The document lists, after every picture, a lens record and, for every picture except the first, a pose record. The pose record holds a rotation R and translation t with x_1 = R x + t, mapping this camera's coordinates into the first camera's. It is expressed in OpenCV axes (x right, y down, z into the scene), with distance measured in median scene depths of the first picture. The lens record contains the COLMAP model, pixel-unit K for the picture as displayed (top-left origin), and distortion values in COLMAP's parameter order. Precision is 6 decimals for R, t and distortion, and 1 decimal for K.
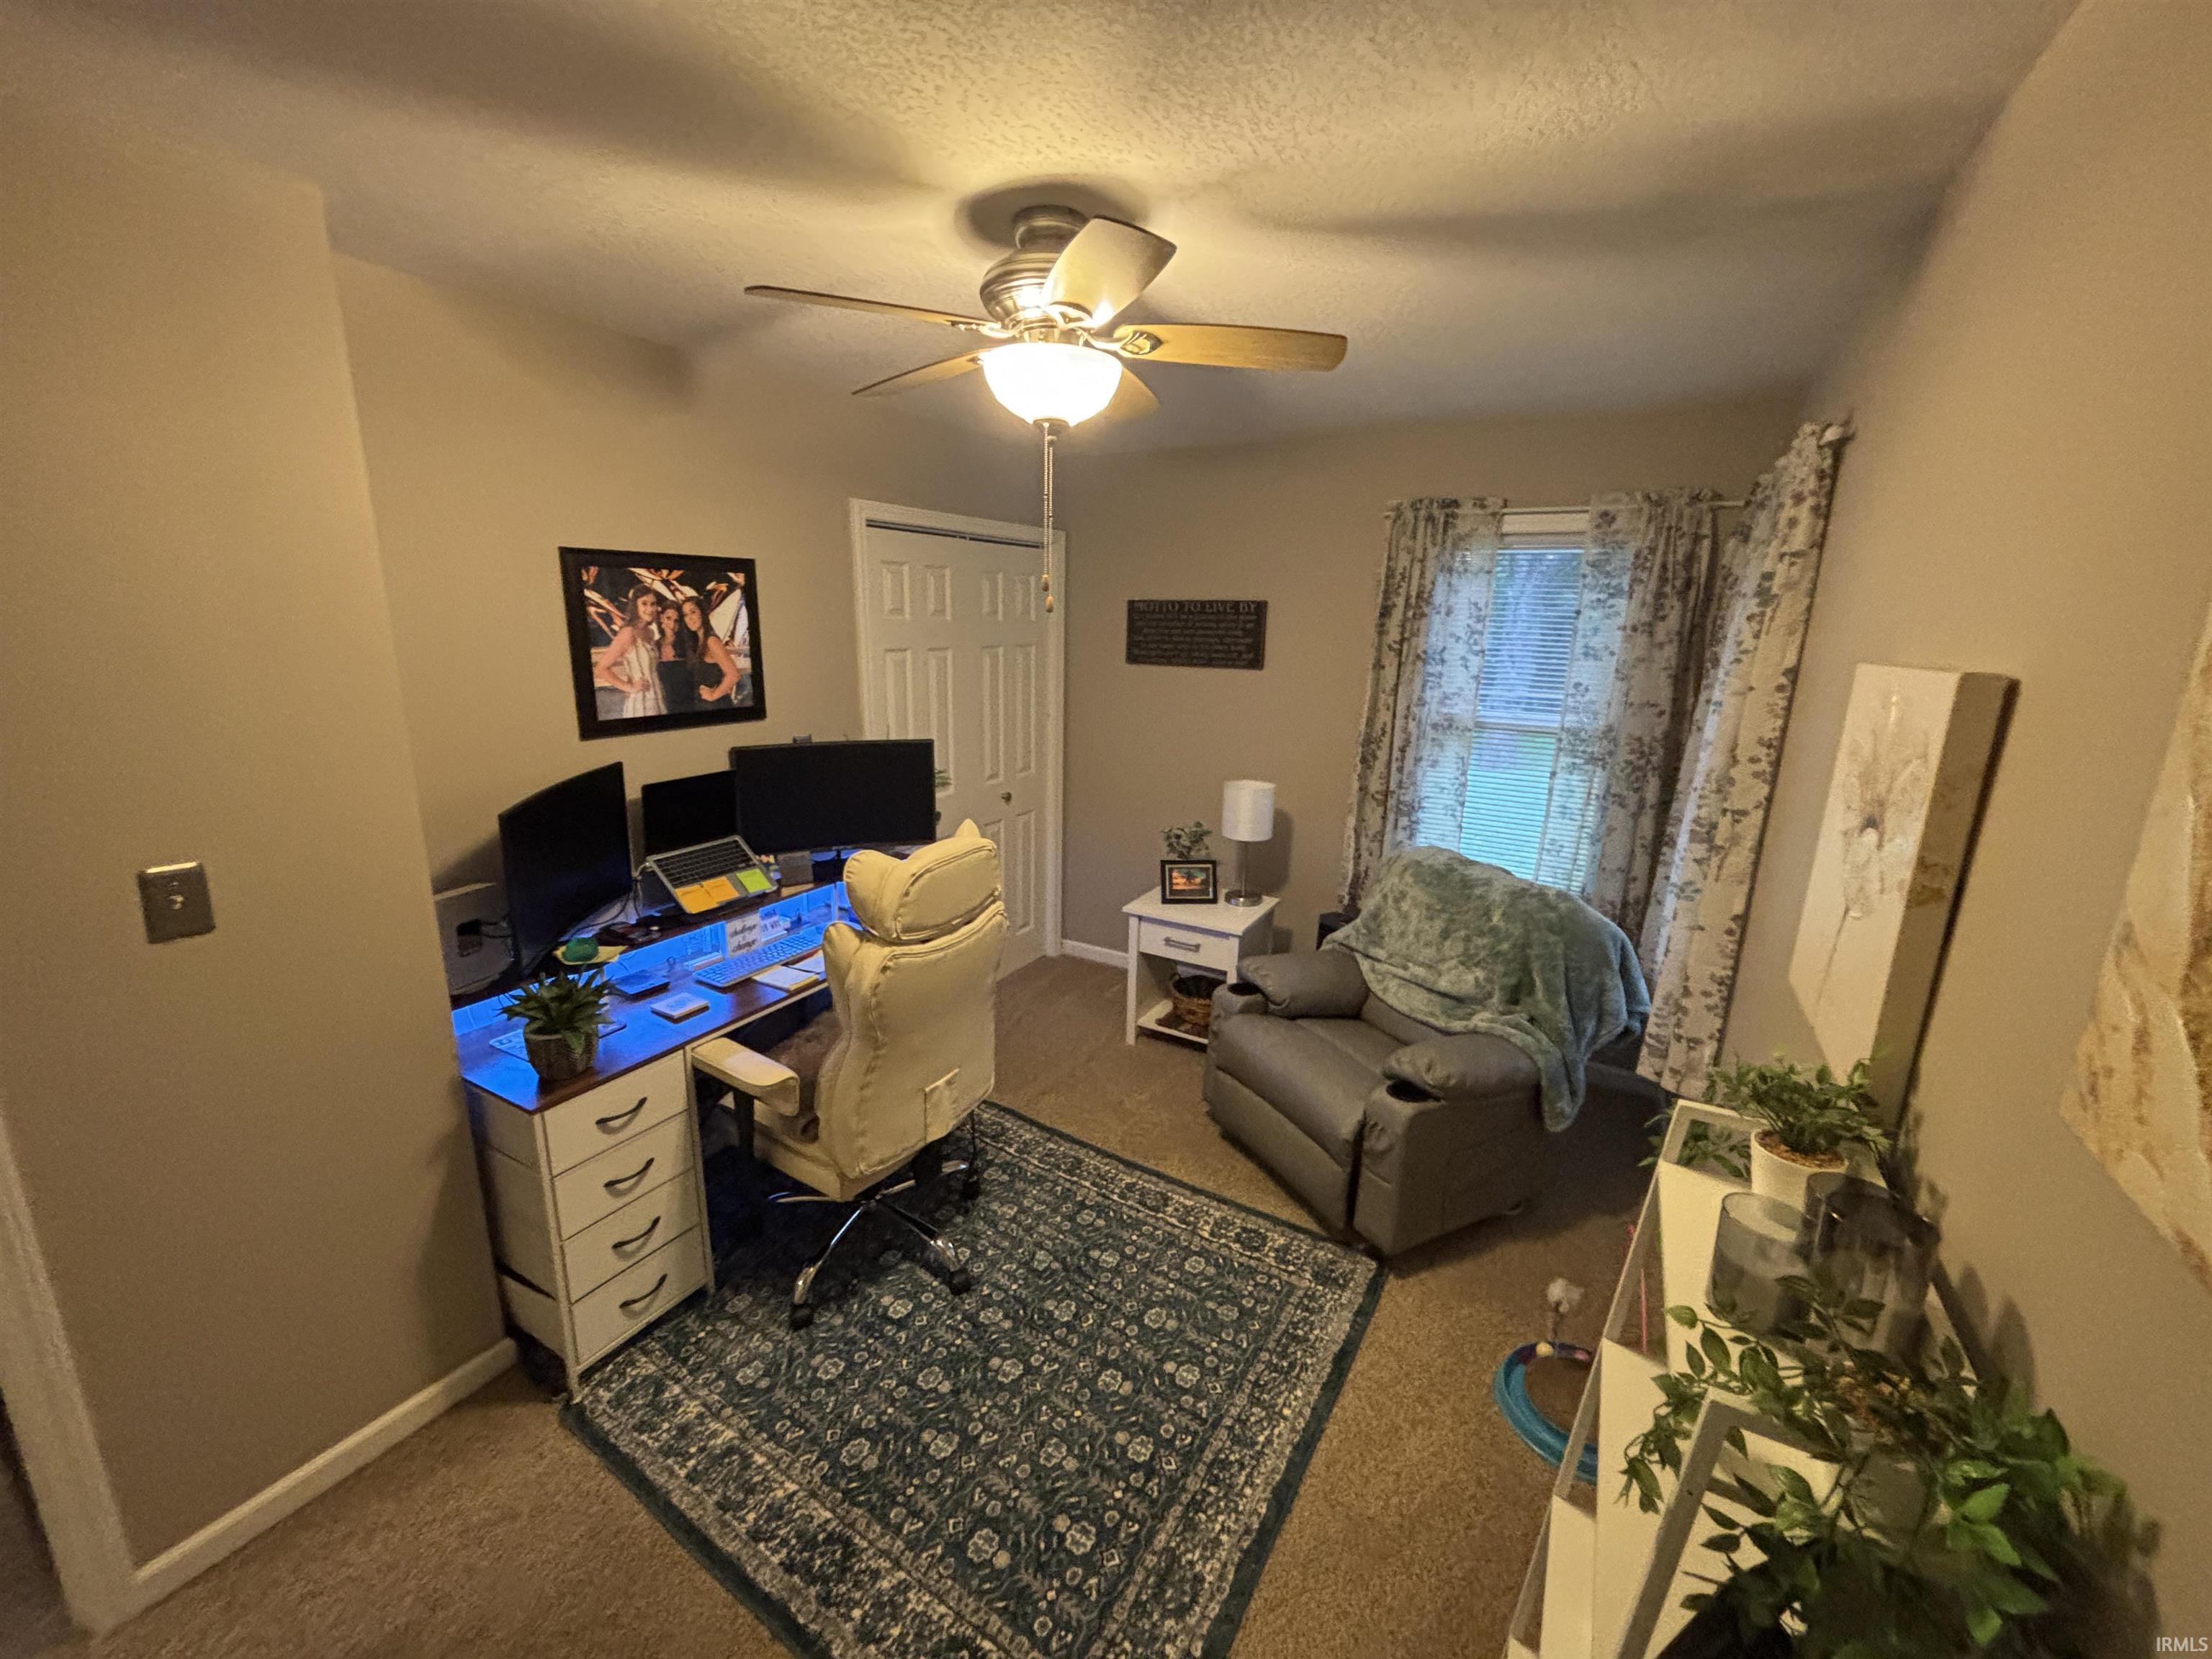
lens RADIAL K [[897.0, 0, 1104.5], [0, 897.0, 821.0], [0, 0, 1]] dist [-0.002716, 0.001870]
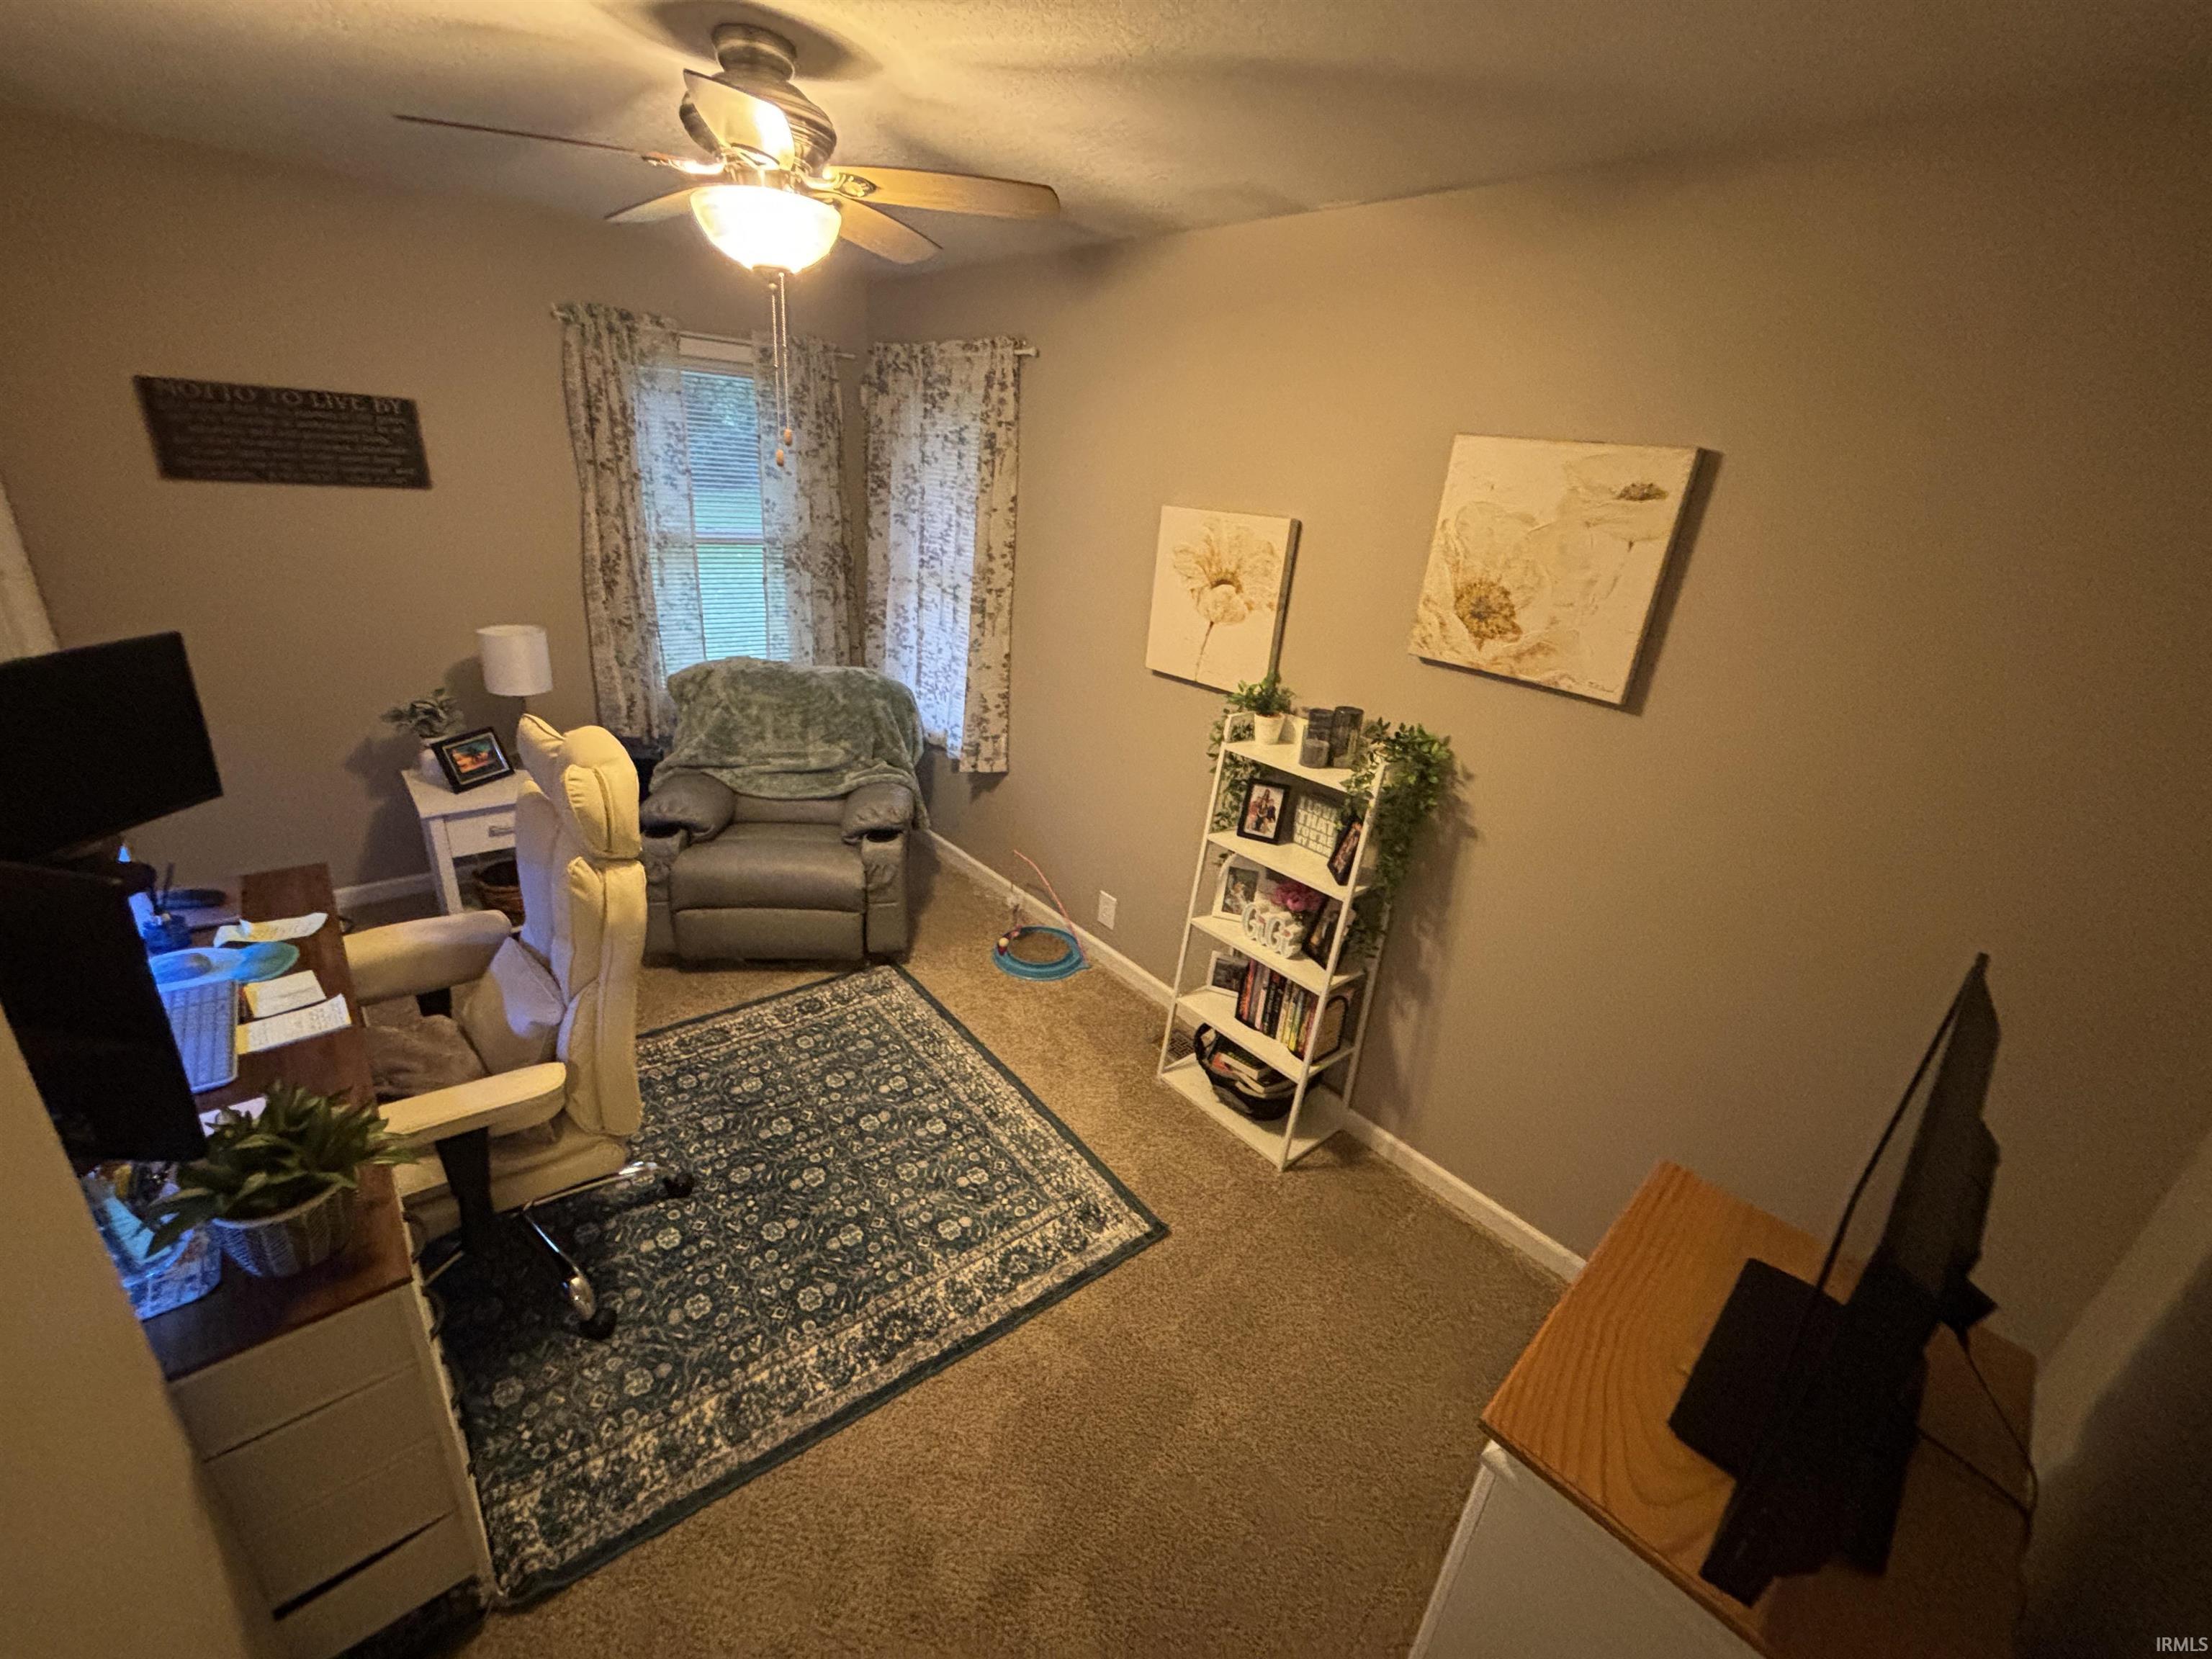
lens RADIAL K [[897.0, 0, 1091.5], [0, 897.0, 824.1], [0, 0, 1]] dist [-0.002716, 0.001870]
pose [[0.334805, -0.348521, 0.875465, -0.765172], [0.139539, 0.937179, 0.319725, -0.102508], [-0.931898, 0.015116, 0.362404, 0.246528]]
